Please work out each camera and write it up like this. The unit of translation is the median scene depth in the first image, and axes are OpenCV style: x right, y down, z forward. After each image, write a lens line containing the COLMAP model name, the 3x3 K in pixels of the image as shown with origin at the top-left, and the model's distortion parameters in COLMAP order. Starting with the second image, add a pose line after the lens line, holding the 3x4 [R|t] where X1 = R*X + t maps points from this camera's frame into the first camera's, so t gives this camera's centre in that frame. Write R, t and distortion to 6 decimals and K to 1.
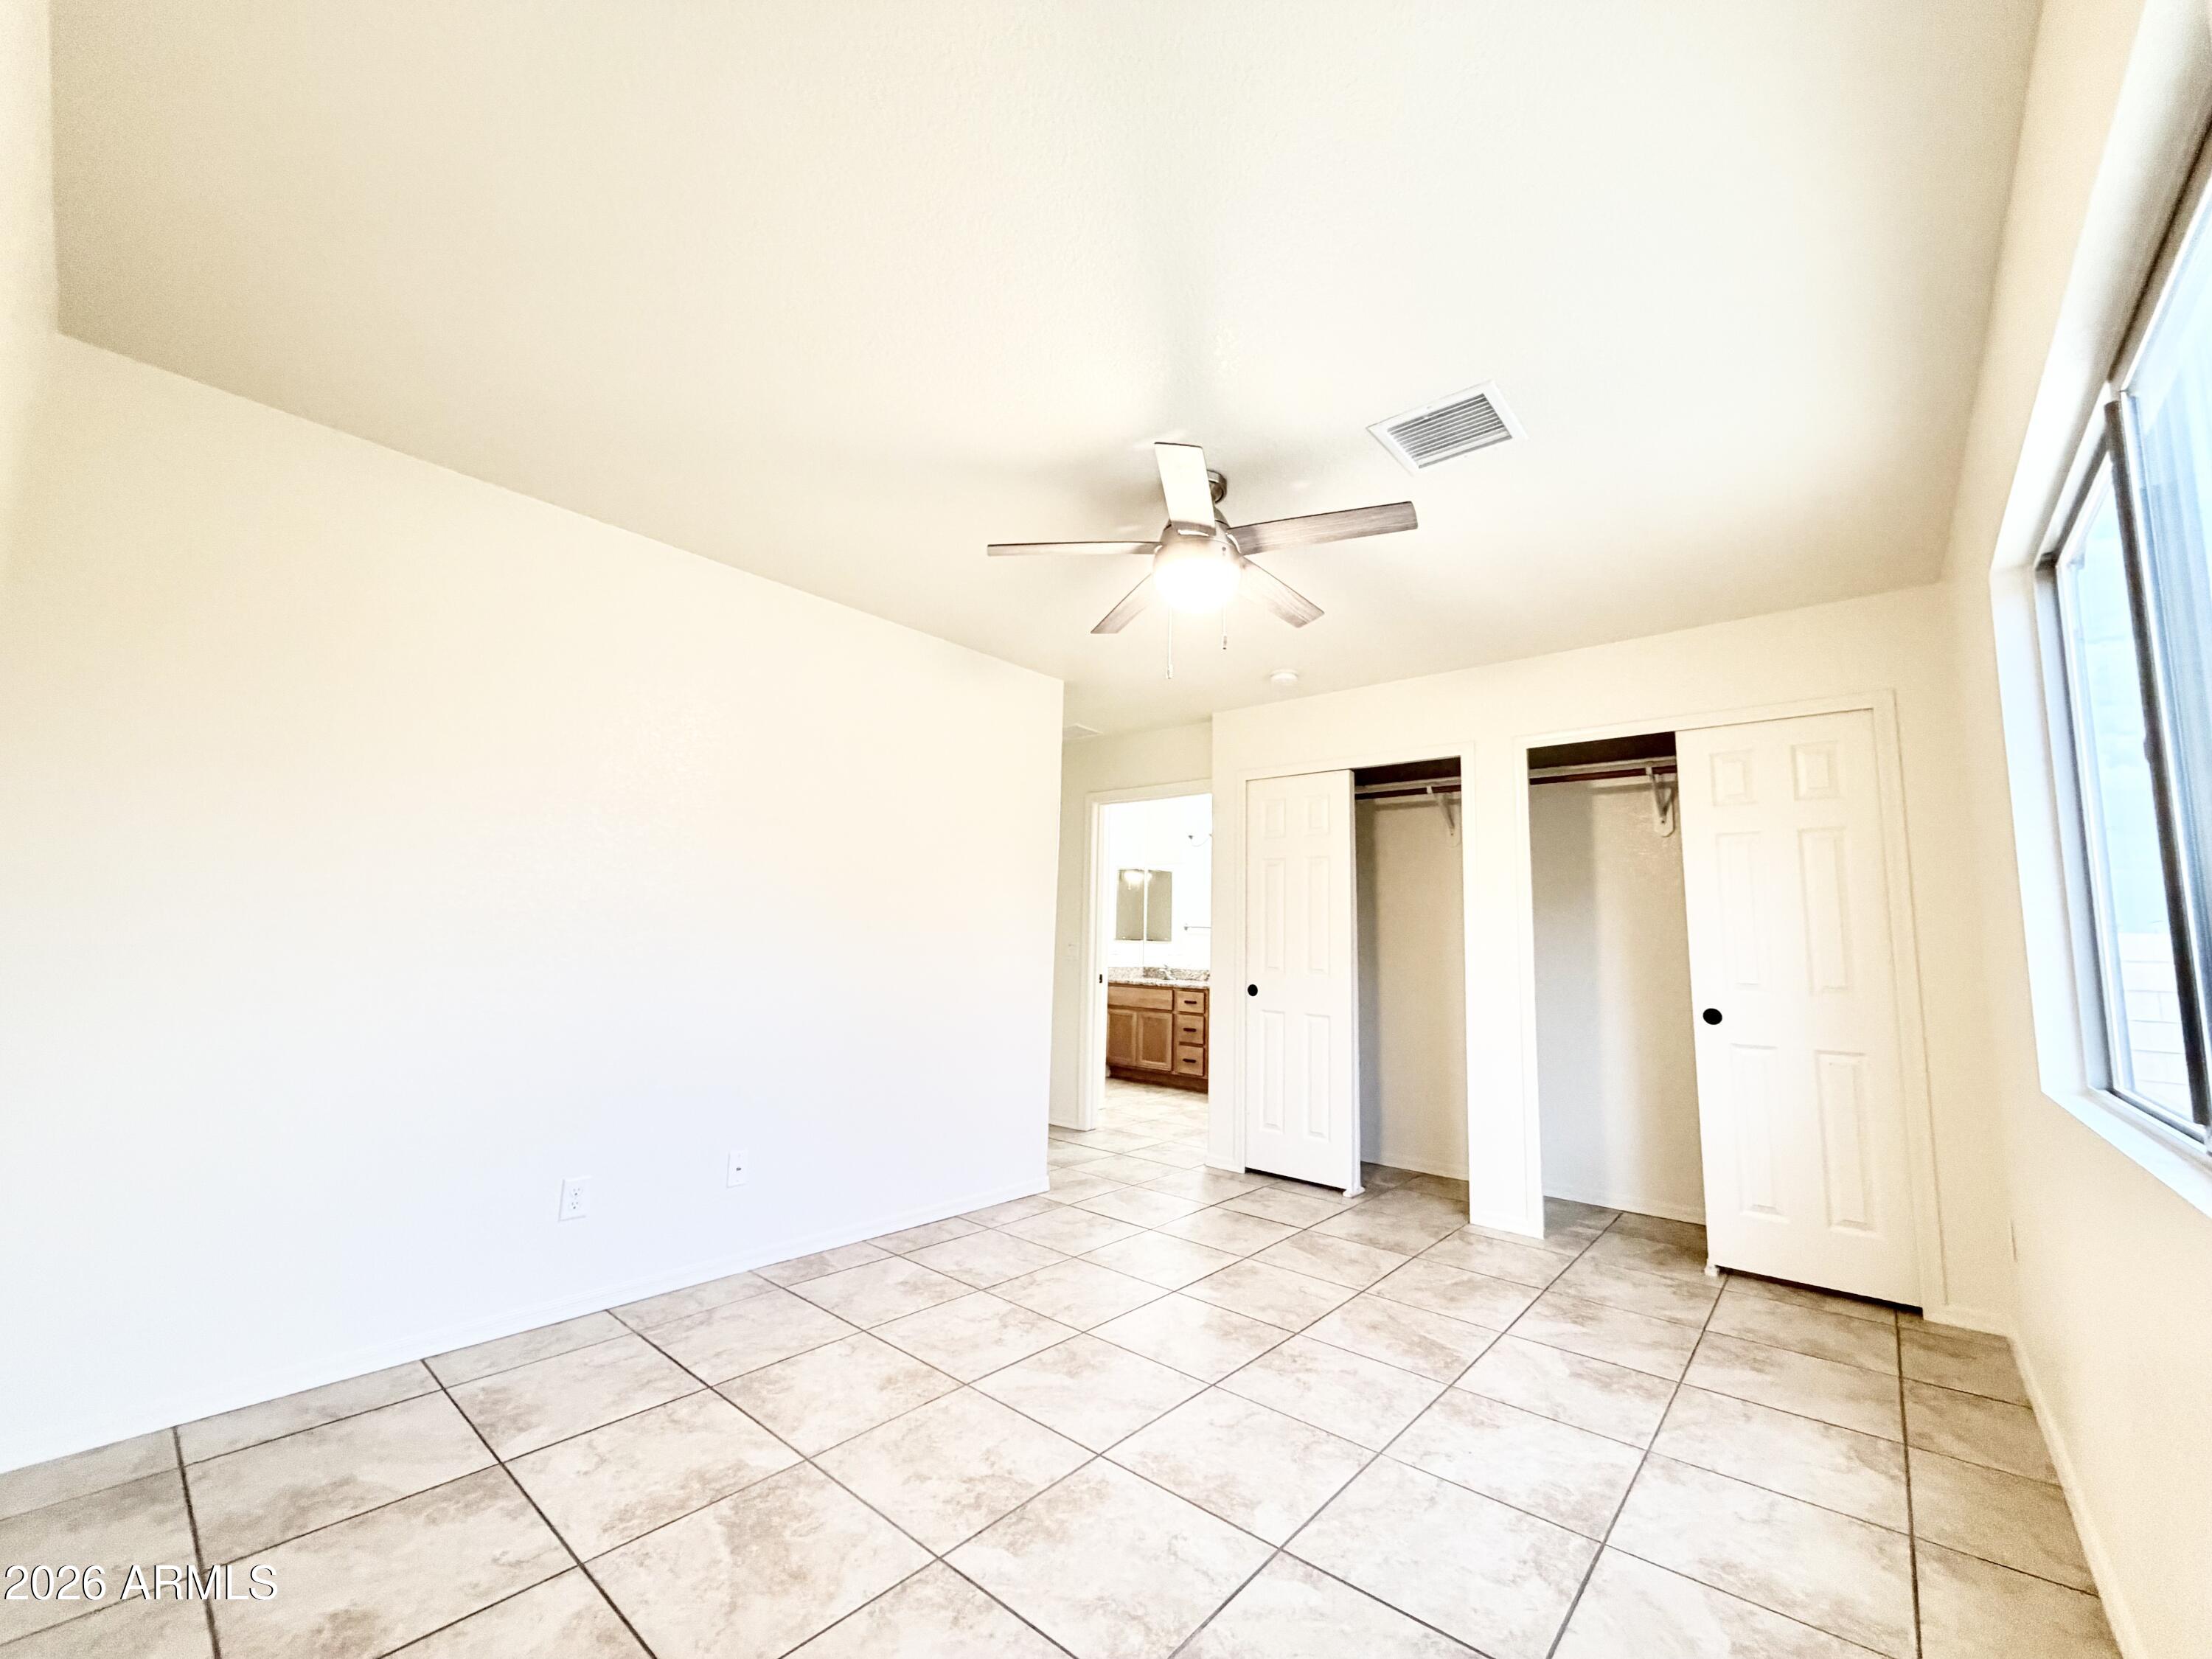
lens RADIAL K [[884.7, 0, 1098.7], [0, 884.7, 829.6], [0, 0, 1]] dist [-0.000433, -0.000356]
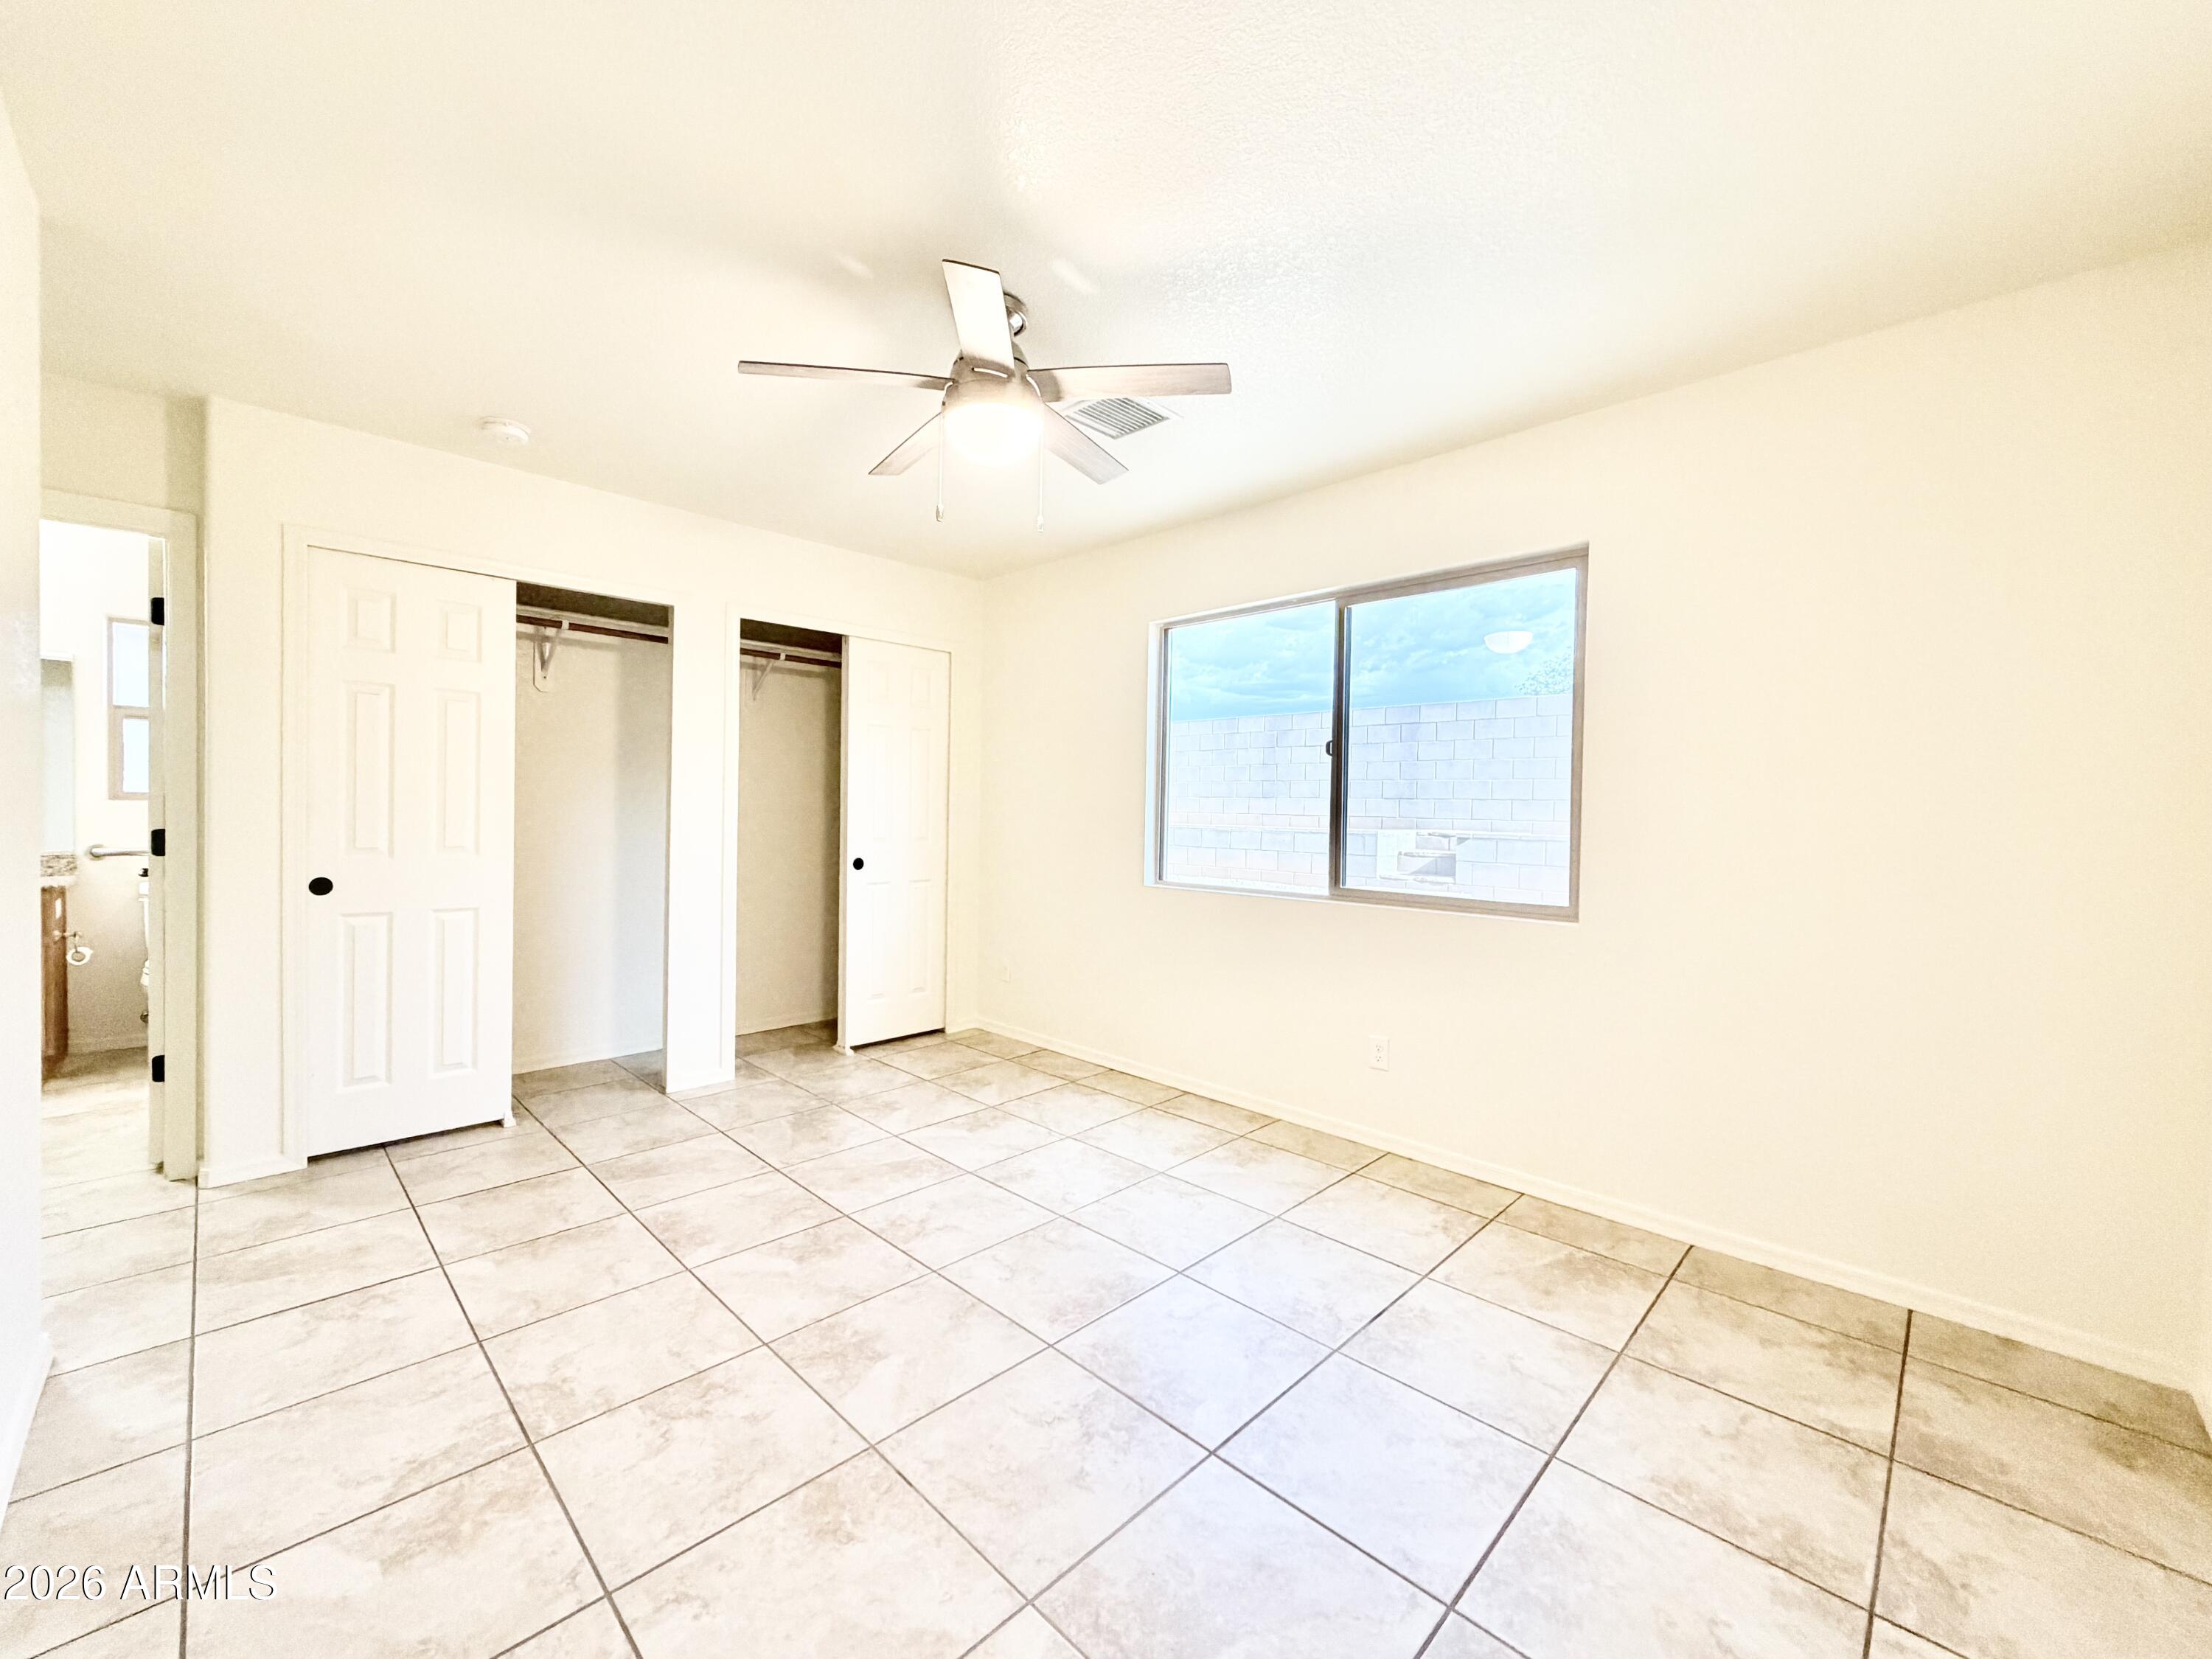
lens RADIAL K [[884.7, 0, 1098.0], [0, 884.7, 826.9], [0, 0, 1]] dist [-0.000433, -0.000356]
pose [[0.066185, -0.044165, 0.996829, -0.645277], [-0.141637, 0.988488, 0.053200, 0.042323], [-0.987704, -0.144709, 0.059168, 0.646343]]
